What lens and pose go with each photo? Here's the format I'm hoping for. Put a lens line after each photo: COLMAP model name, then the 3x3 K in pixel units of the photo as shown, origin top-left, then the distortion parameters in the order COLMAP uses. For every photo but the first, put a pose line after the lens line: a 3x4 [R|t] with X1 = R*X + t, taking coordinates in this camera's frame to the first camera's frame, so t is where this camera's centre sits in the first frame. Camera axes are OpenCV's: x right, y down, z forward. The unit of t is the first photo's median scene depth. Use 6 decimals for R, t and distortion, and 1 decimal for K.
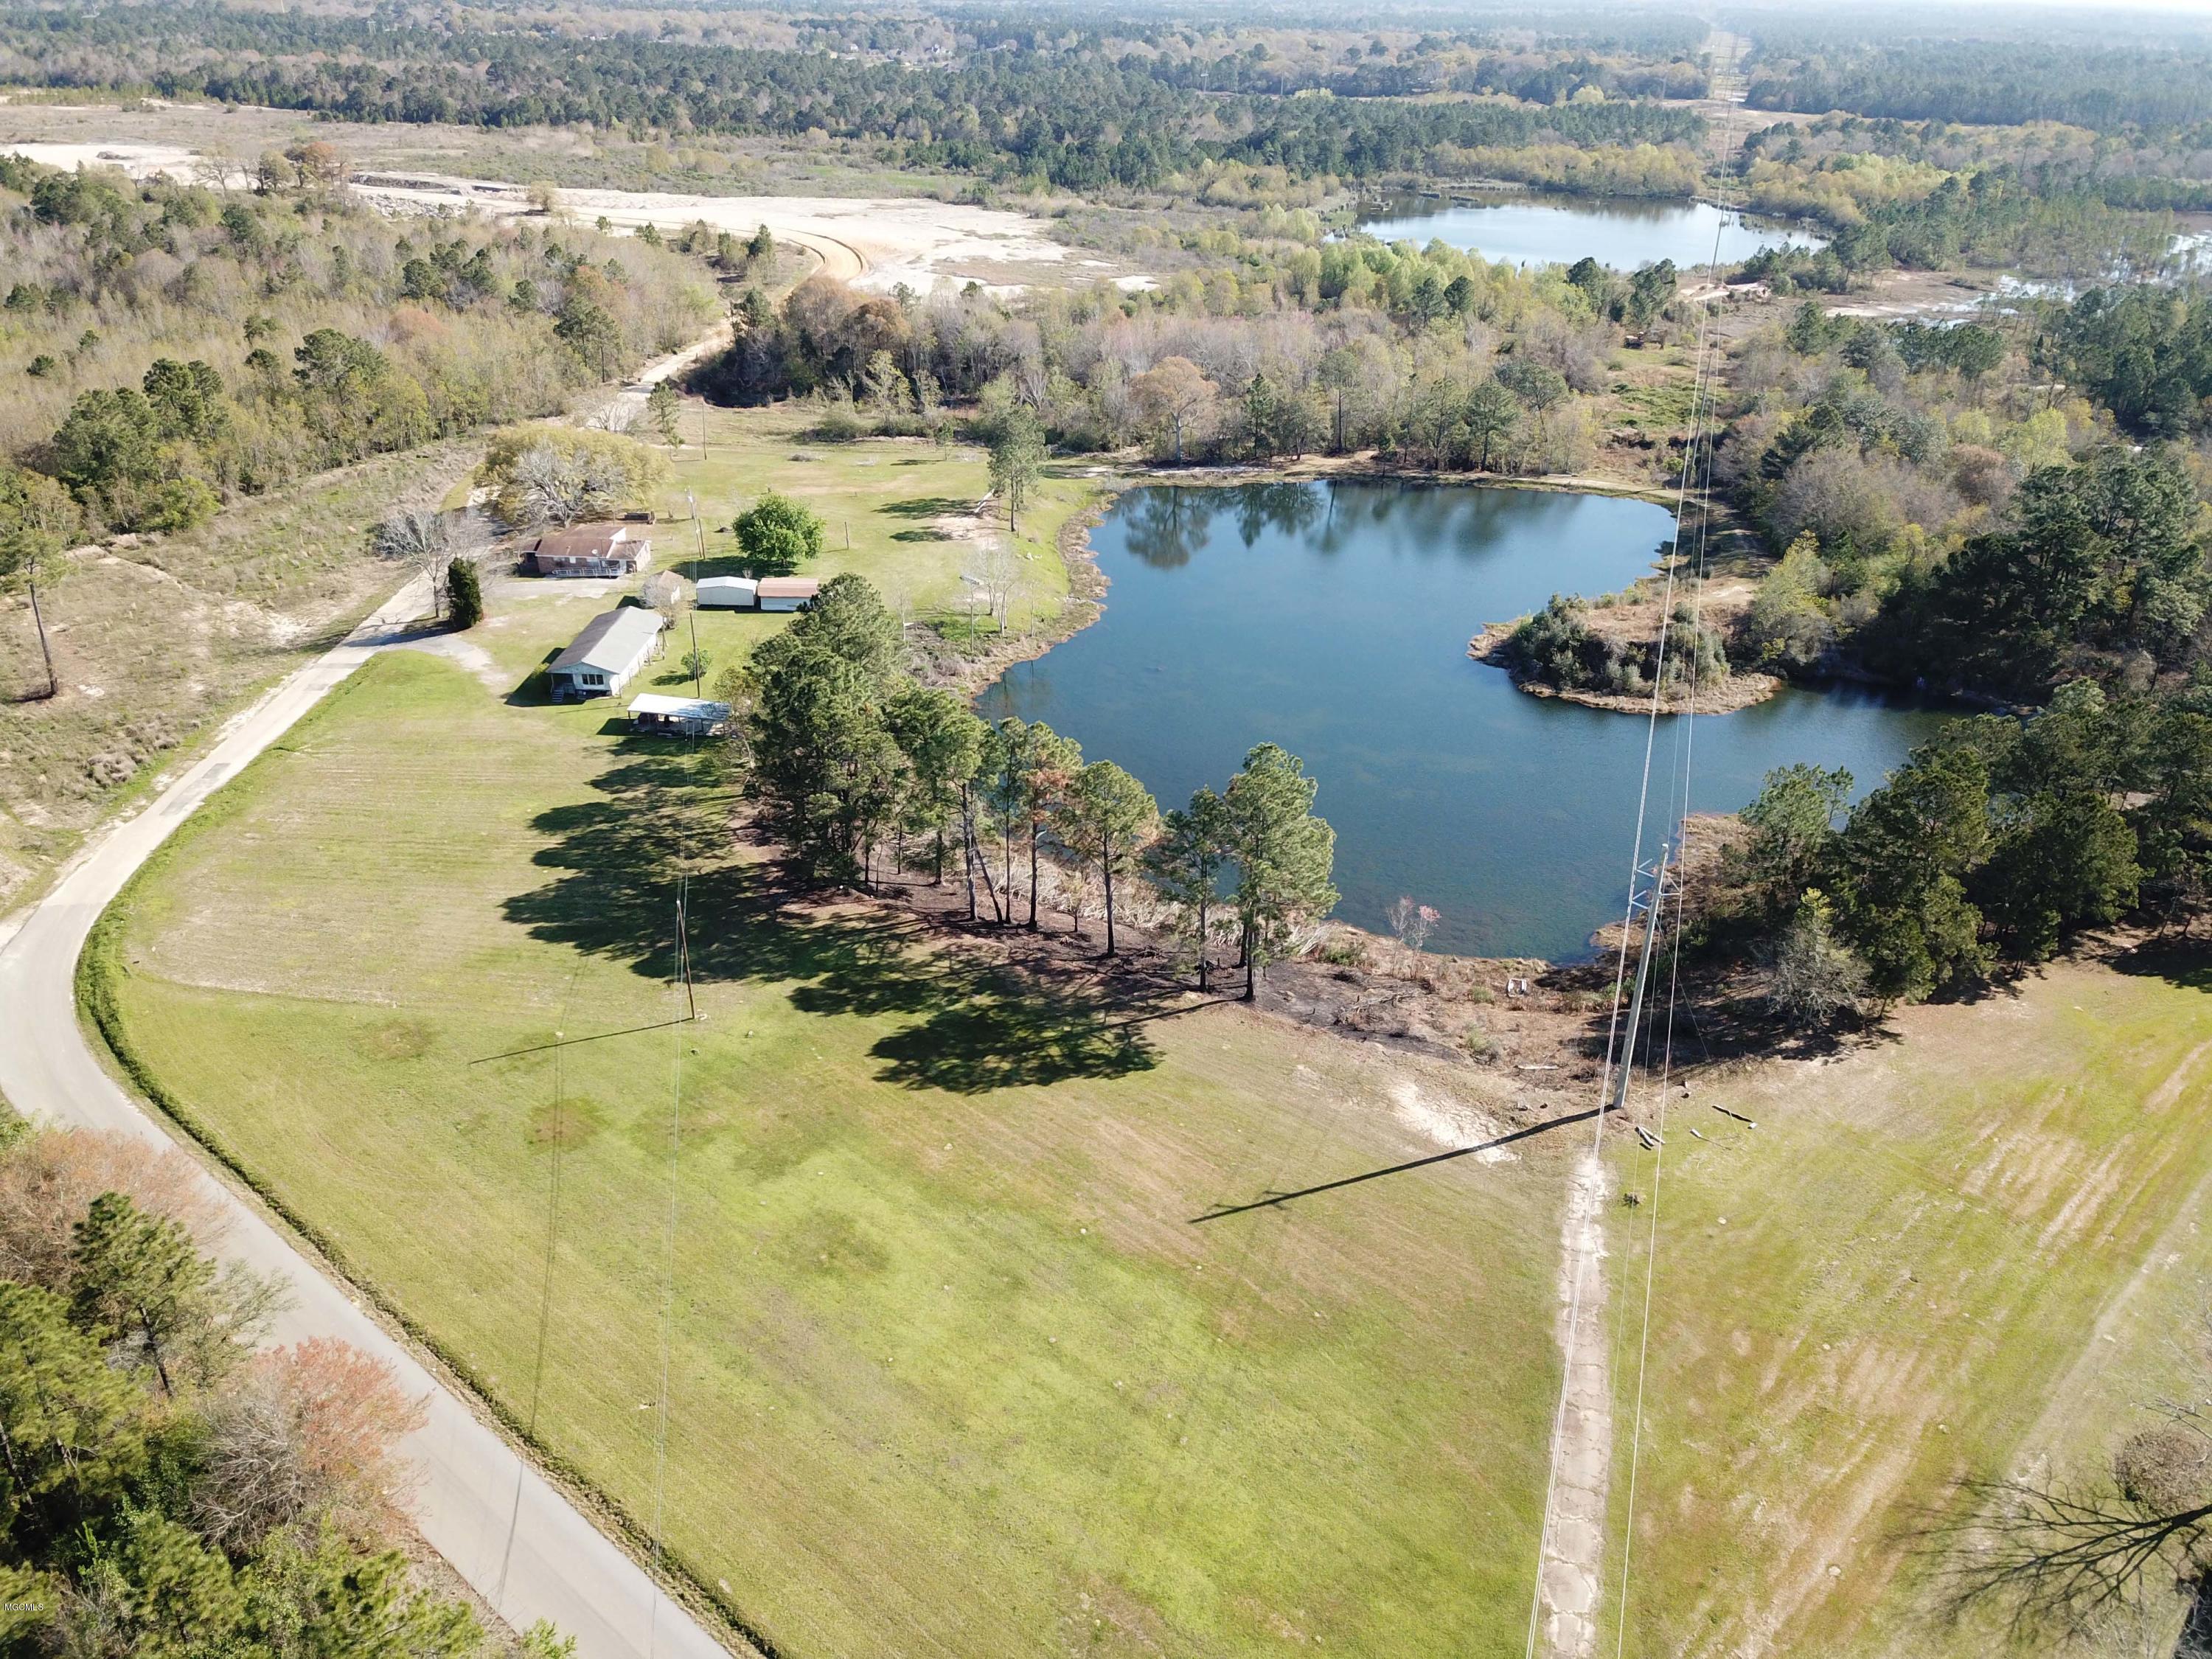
lens RADIAL K [[1690.4, 0, 1111.2], [0, 1690.4, 828.7], [0, 0, 1]] dist [0.014350, -0.010664]
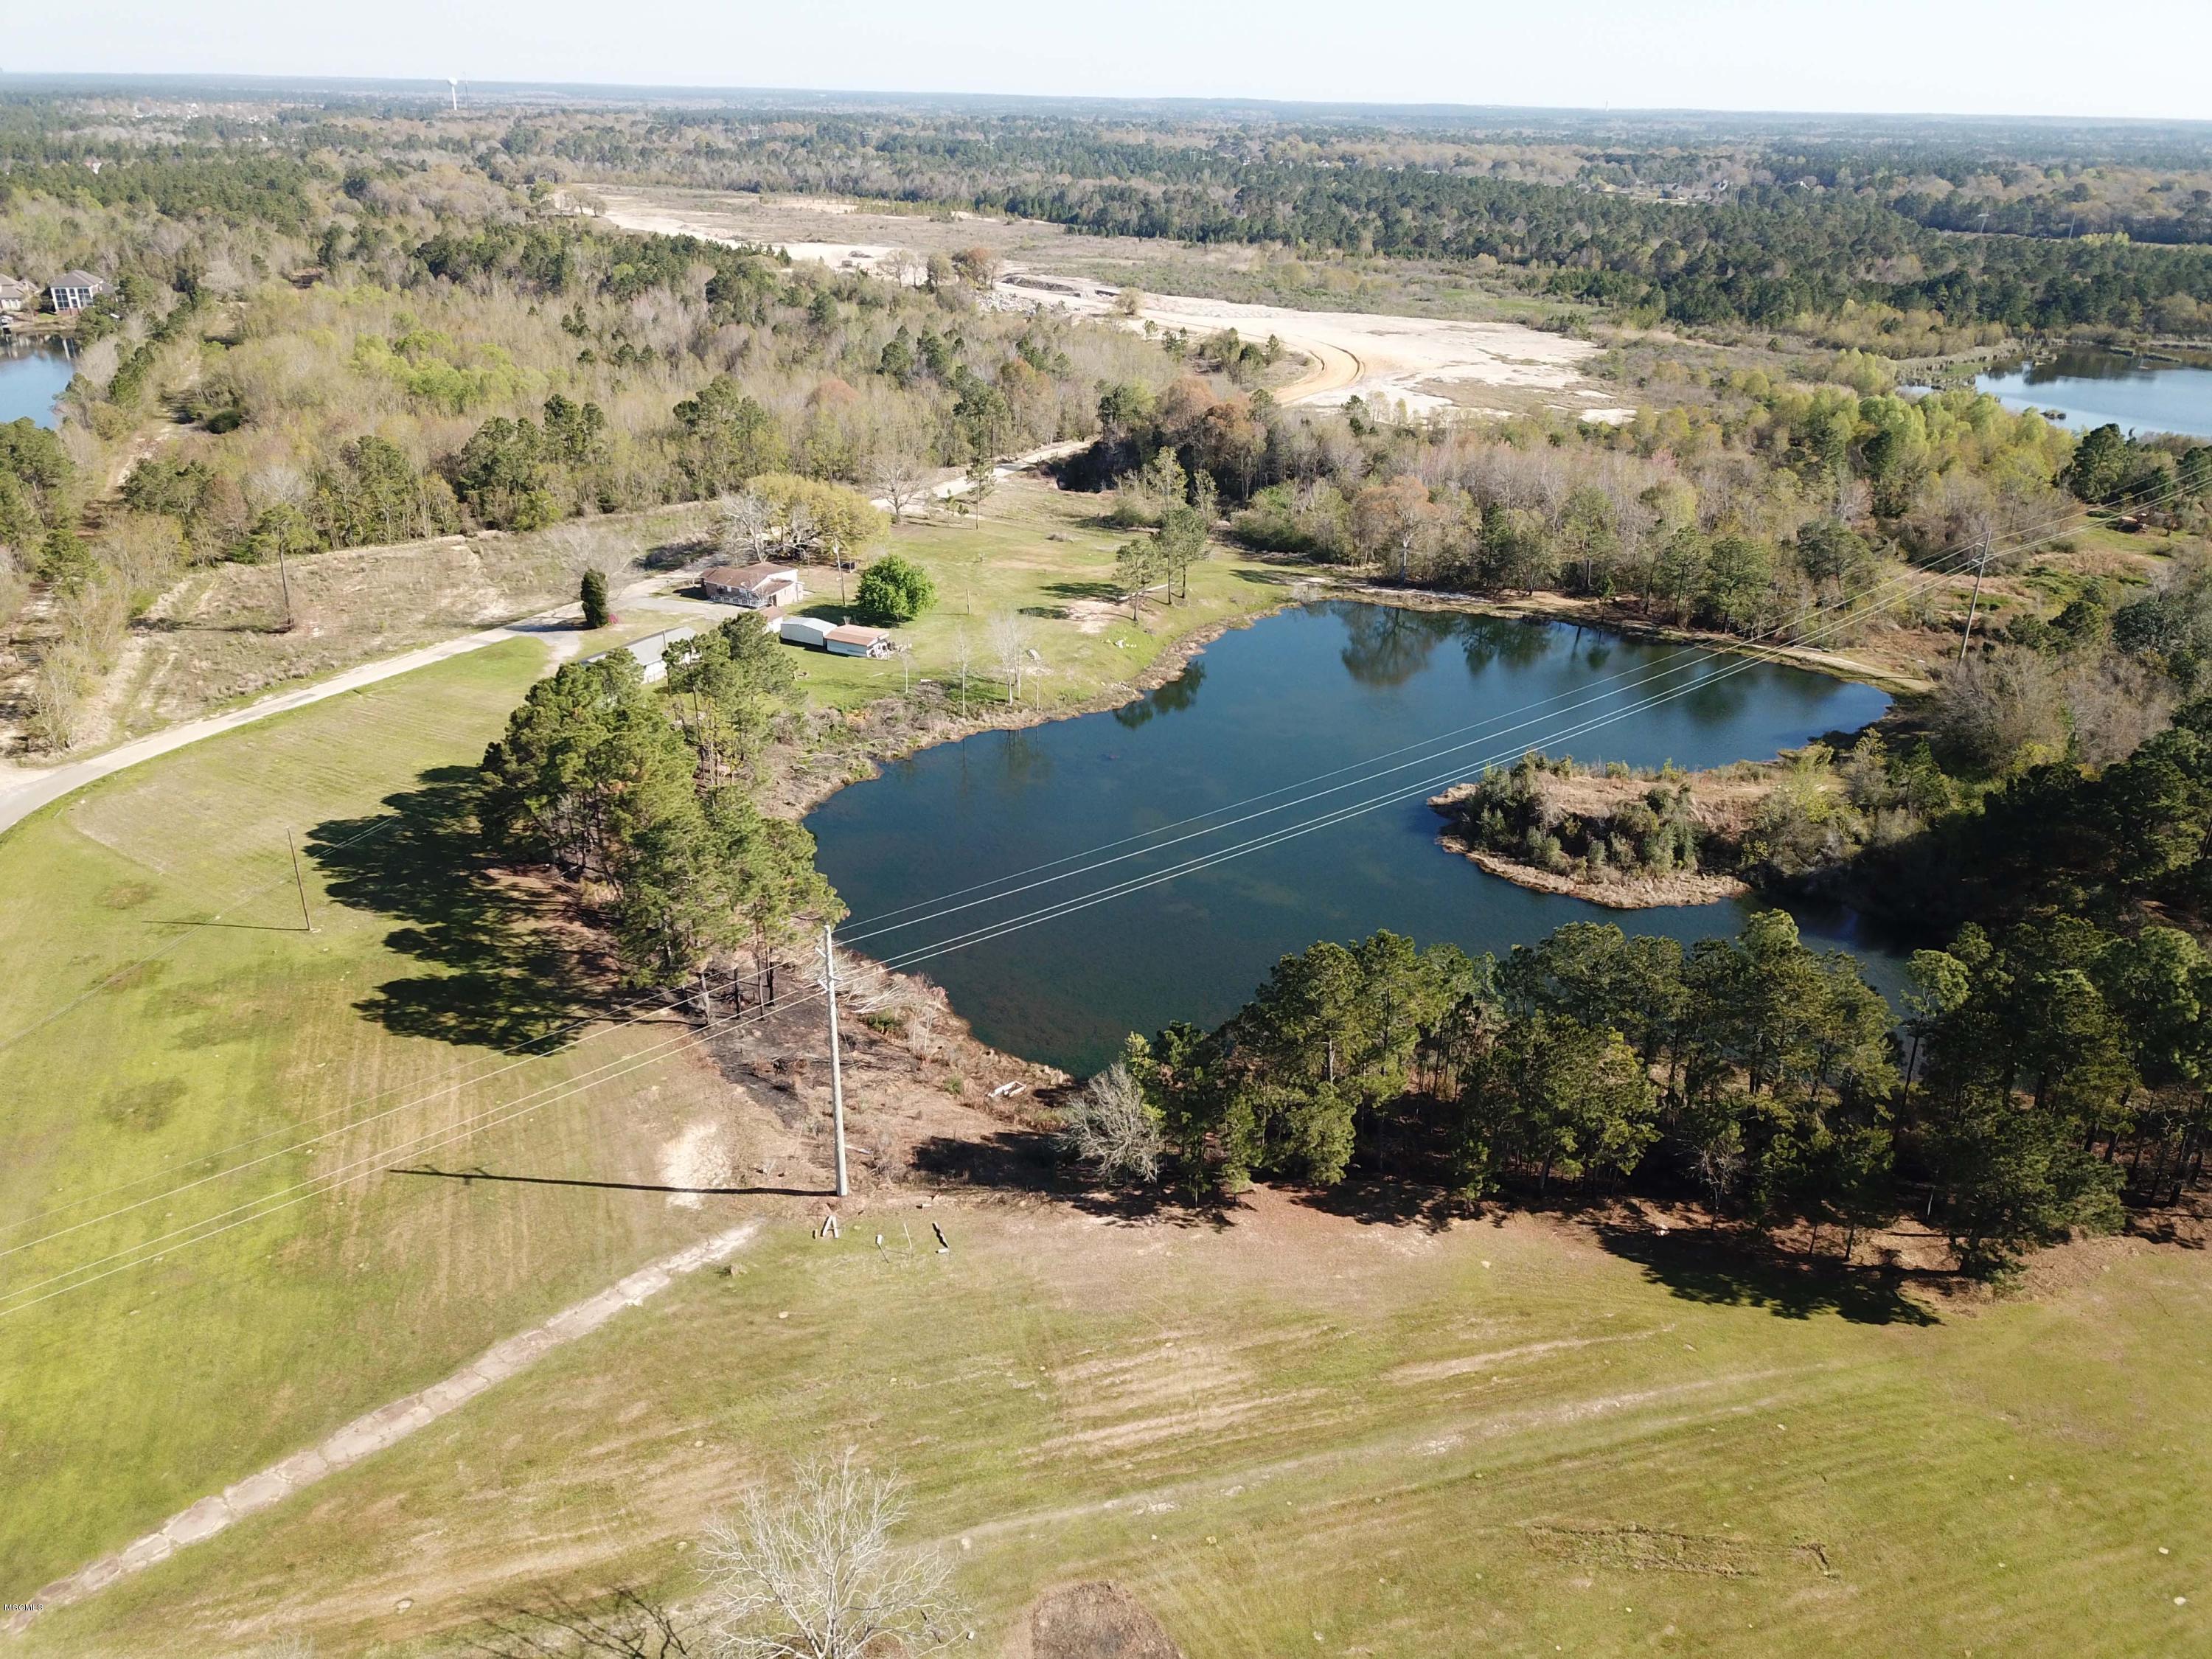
lens RADIAL K [[1690.4, 0, 1114.6], [0, 1690.4, 822.8], [0, 0, 1]] dist [0.014350, -0.010664]
pose [[0.887507, 0.179567, -0.424367, 0.454334], [-0.208808, 0.977686, -0.022995, -0.032343], [0.410769, 0.109020, 0.905198, 0.083182]]
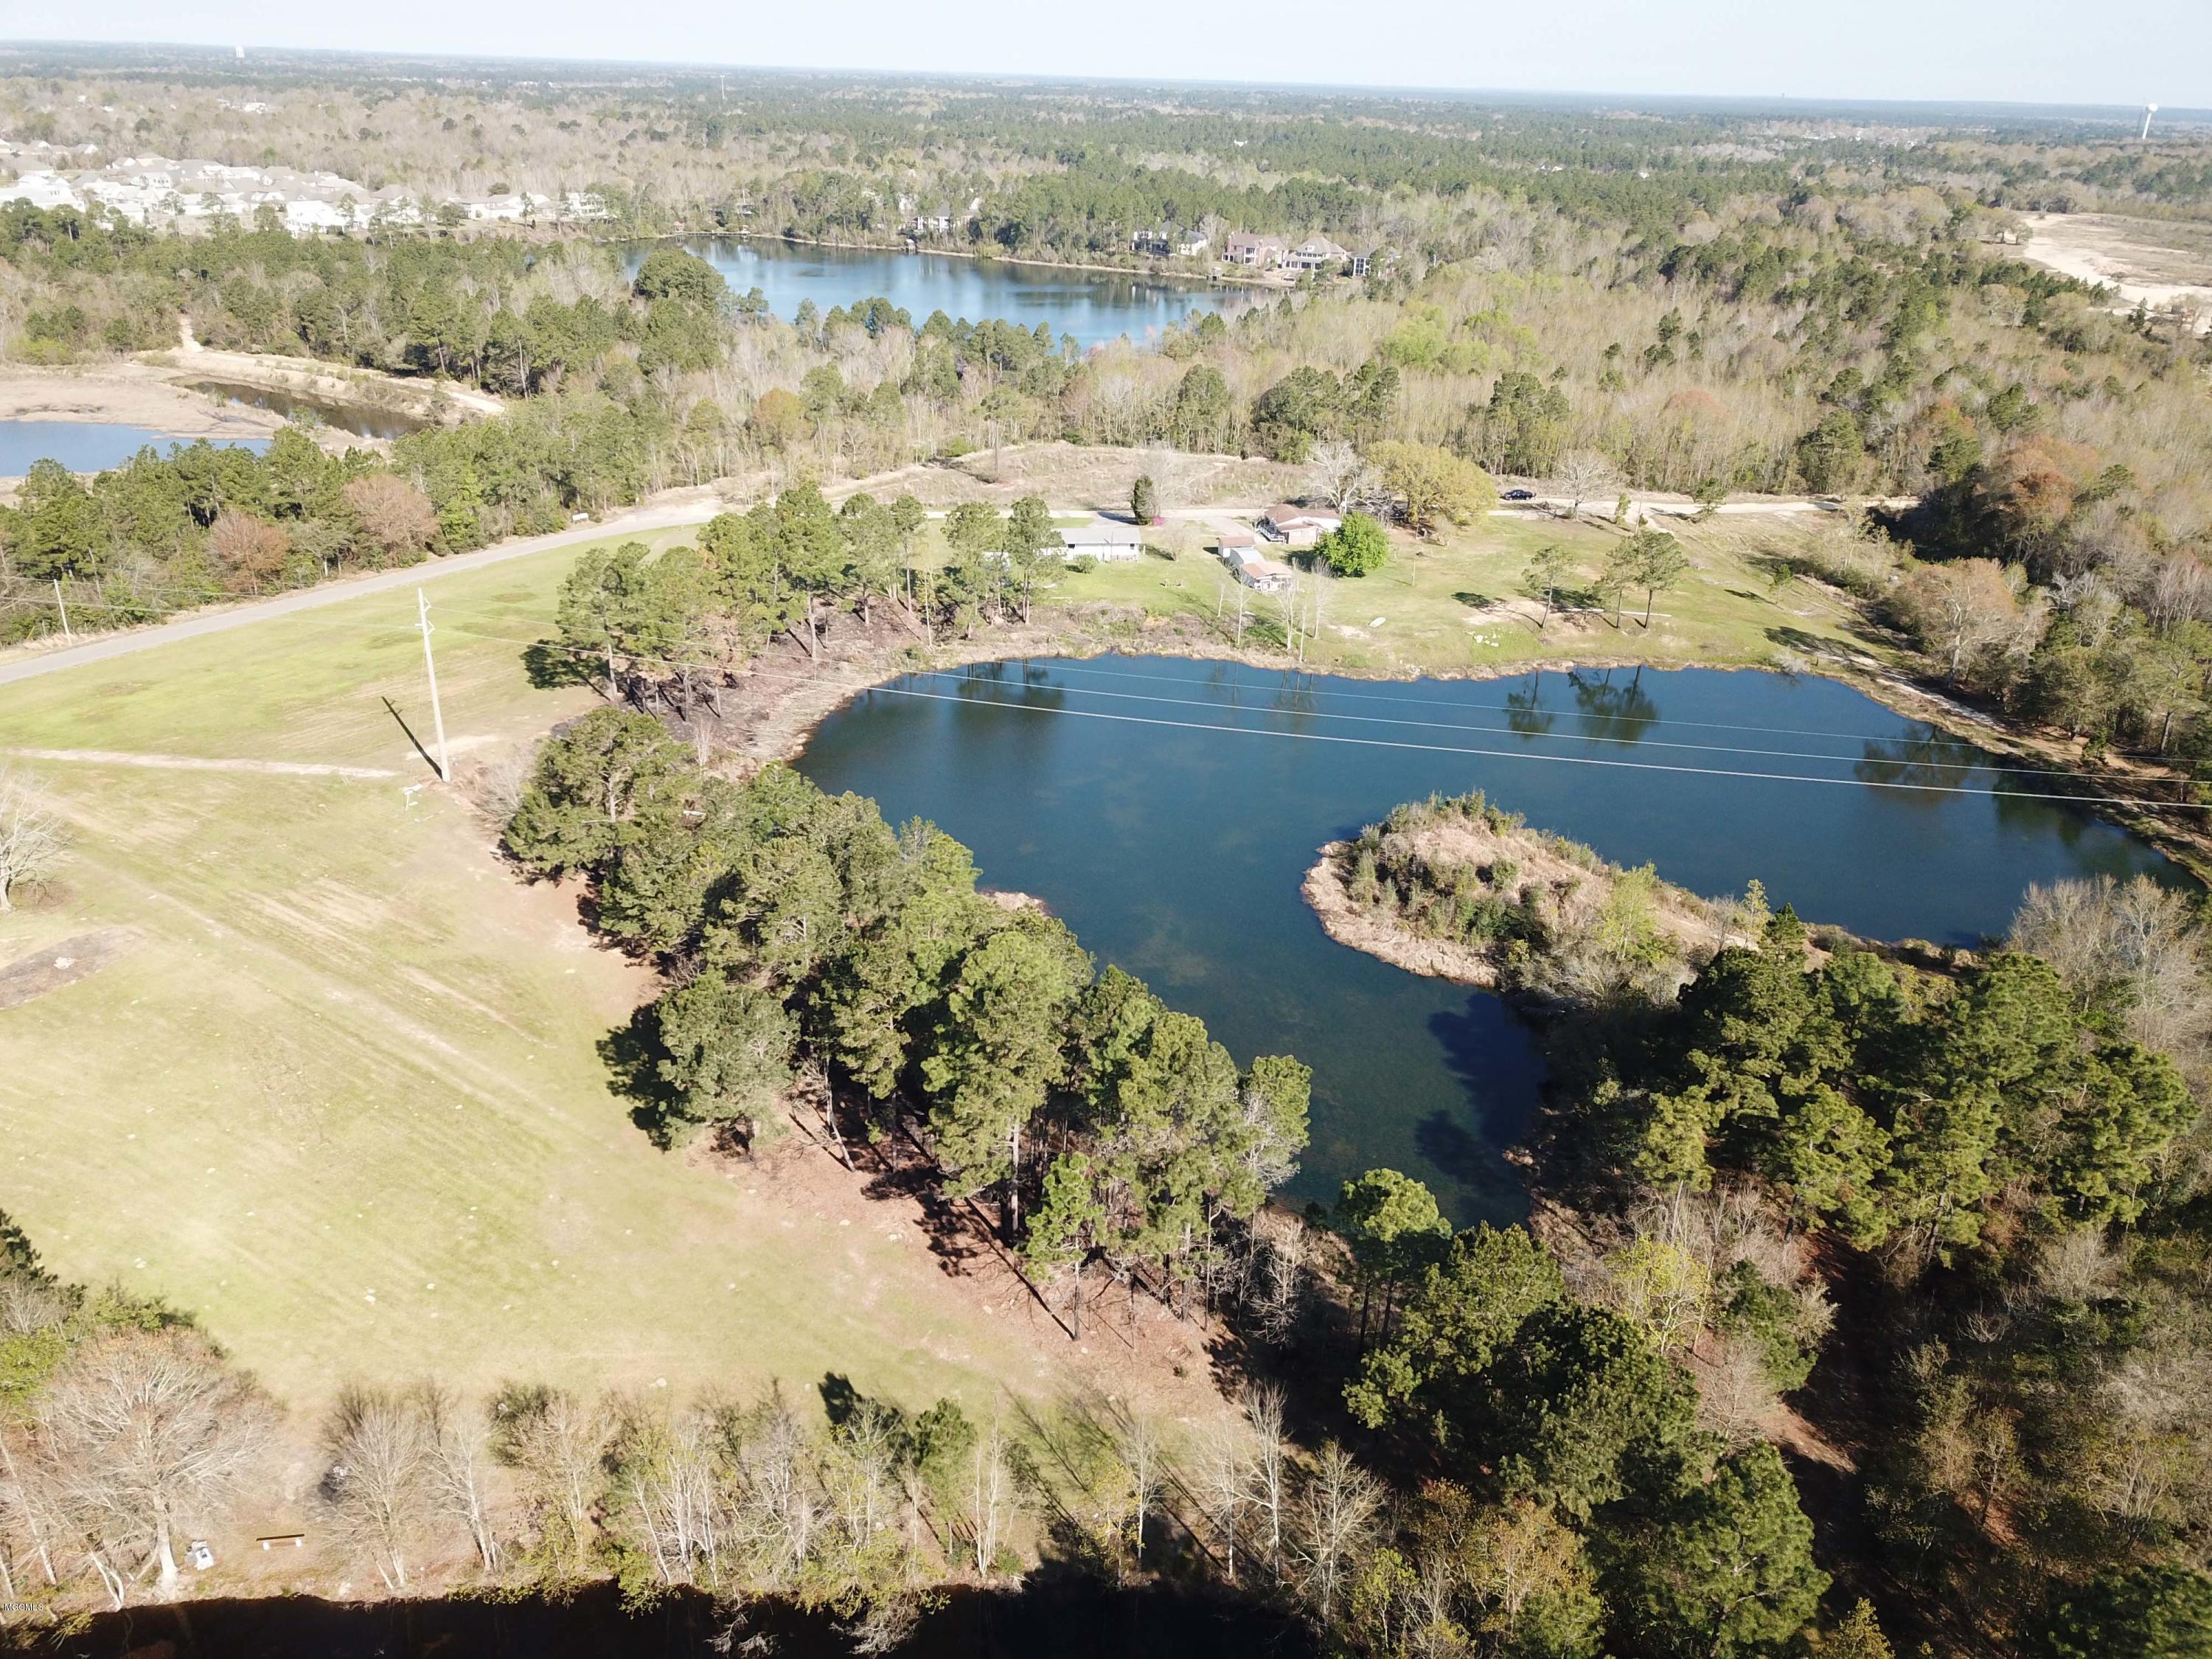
lens RADIAL K [[1690.4, 0, 1109.3], [0, 1690.4, 836.7], [0, 0, 1]] dist [0.014350, -0.010664]
pose [[0.190109, 0.390734, -0.900658, 0.984678], [-0.465535, 0.843571, 0.267704, -0.259337], [0.864370, 0.368395, 0.342271, 0.562047]]
